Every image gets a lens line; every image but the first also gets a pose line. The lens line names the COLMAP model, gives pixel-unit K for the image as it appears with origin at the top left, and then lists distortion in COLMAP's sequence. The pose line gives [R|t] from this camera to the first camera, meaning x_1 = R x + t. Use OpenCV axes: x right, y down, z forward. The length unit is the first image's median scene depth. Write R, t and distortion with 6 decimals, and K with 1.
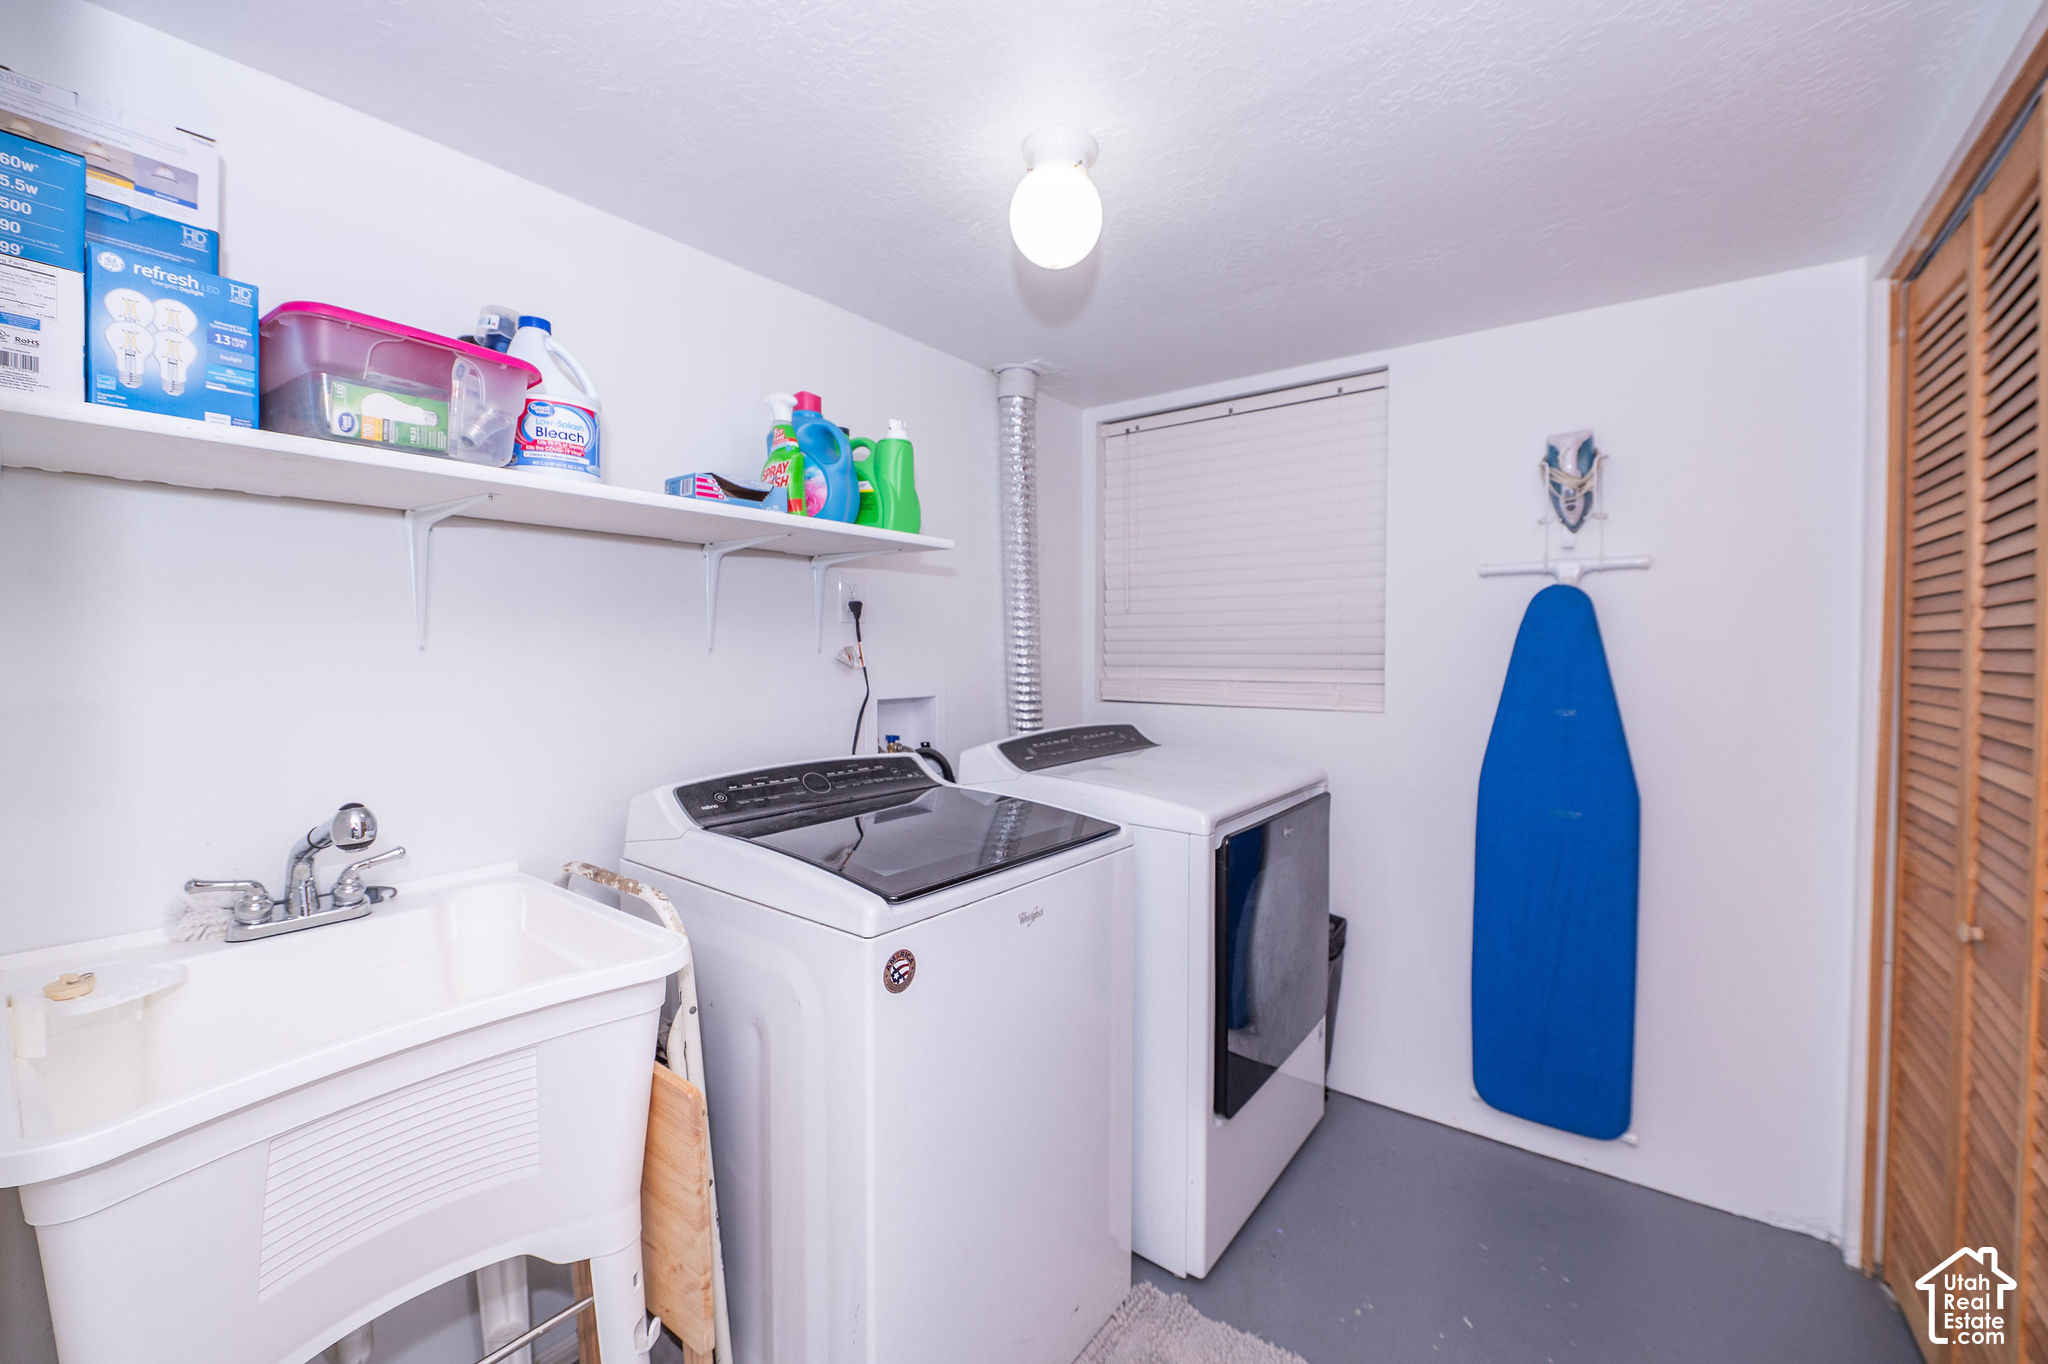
lens RADIAL K [[814.7, 0, 1031.5], [0, 814.7, 674.1], [0, 0, 1]] dist [-0.009732, -0.000158]
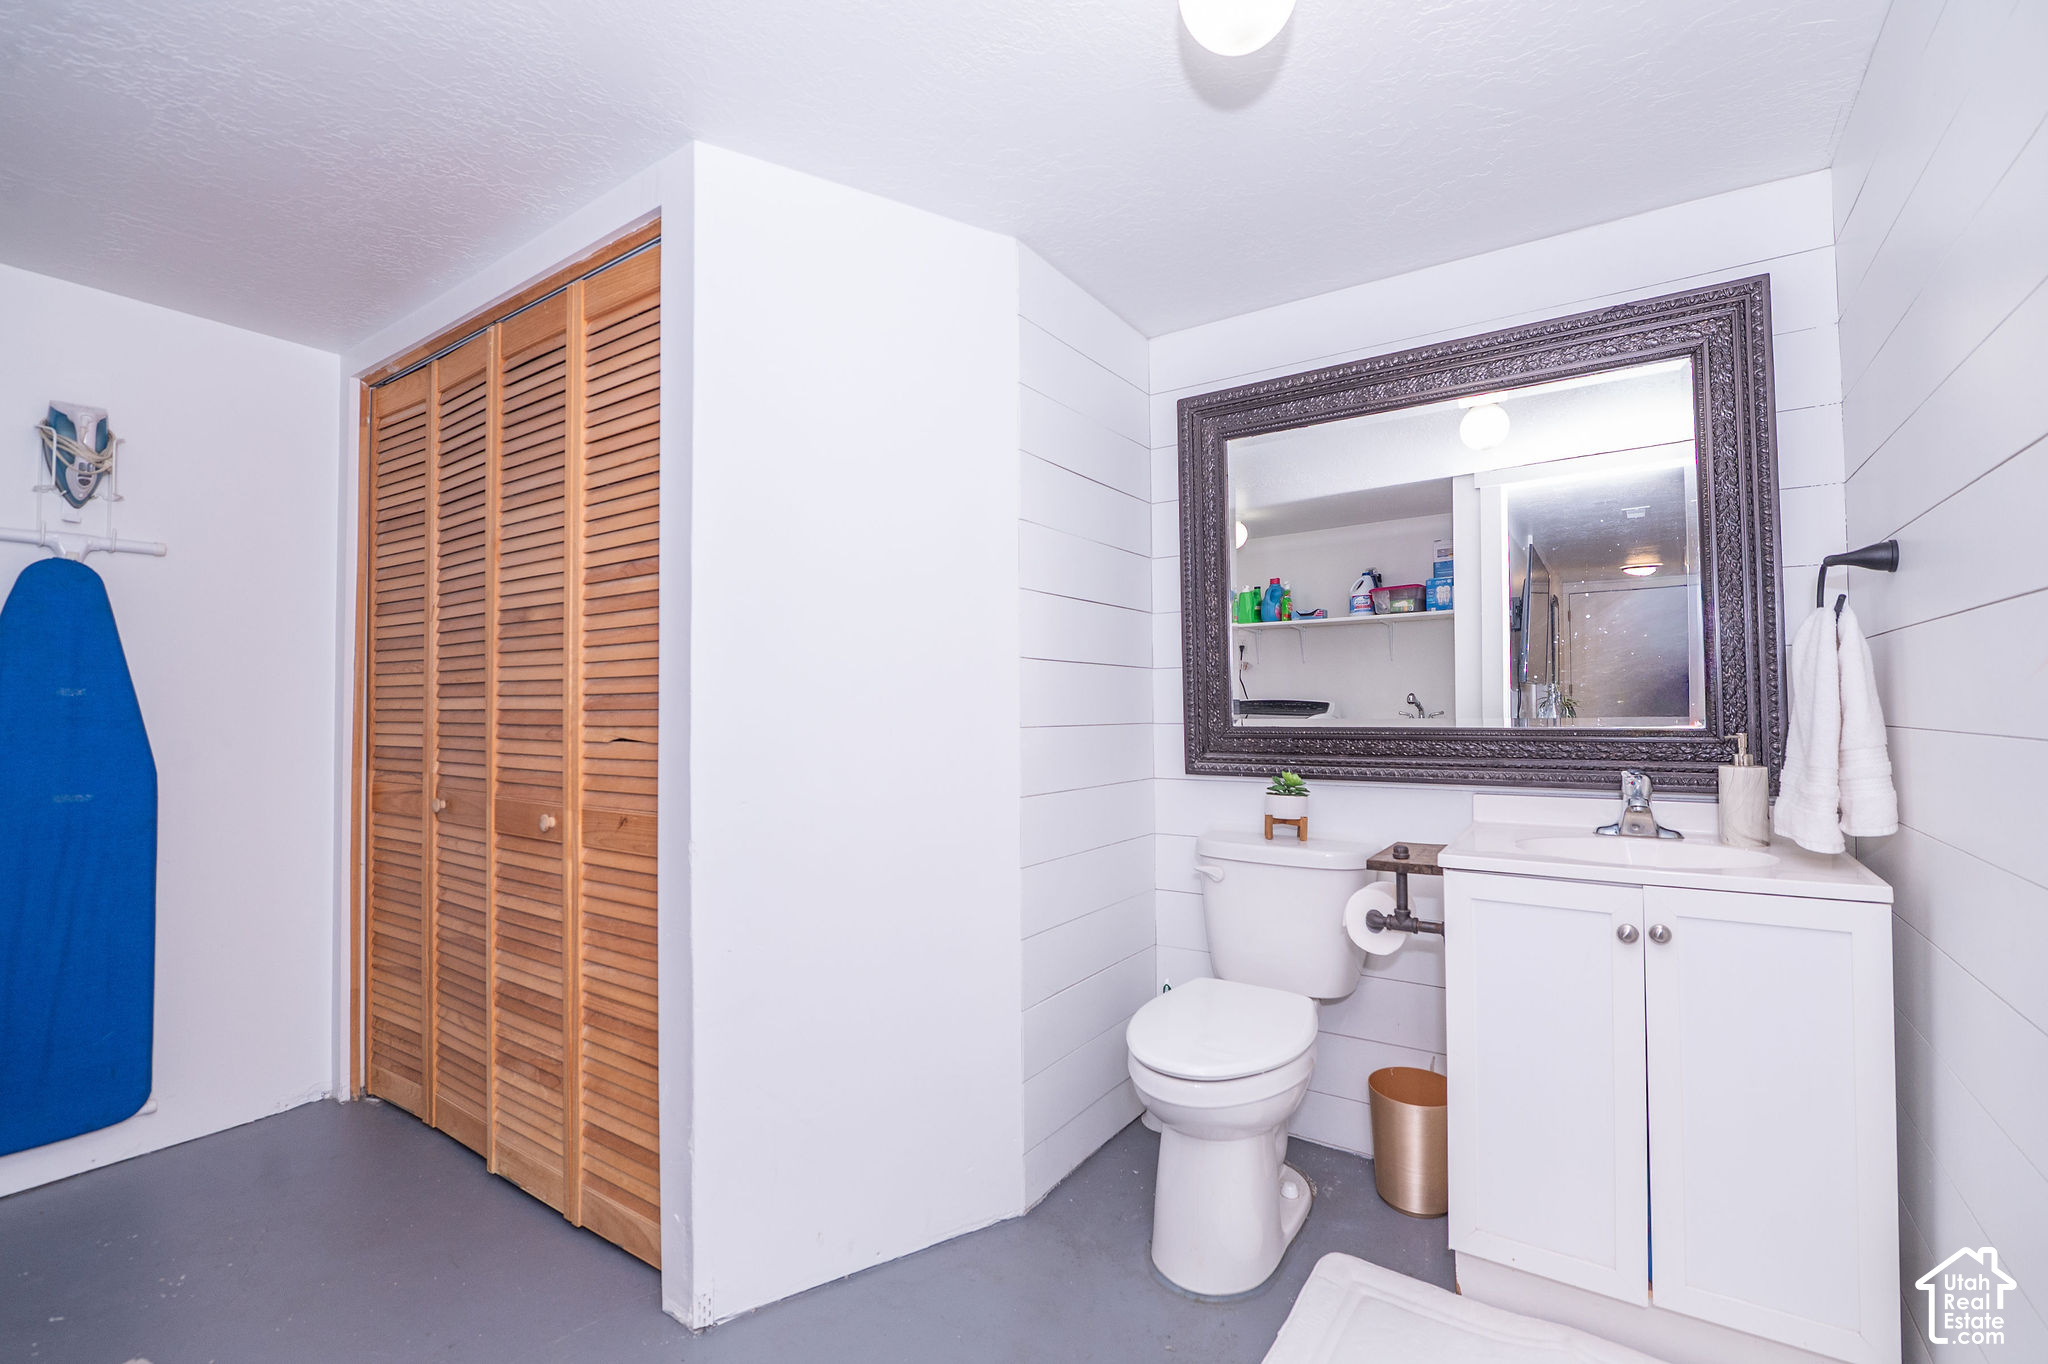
lens RADIAL K [[814.7, 0, 1031.5], [0, 814.7, 674.1], [0, 0, 1]] dist [-0.009732, -0.000158]
pose [[-0.057393, 0.019325, 0.998165, -0.404414], [0.034140, 0.999266, -0.017383, 0.092121], [-0.997768, 0.033080, -0.058011, -0.087258]]
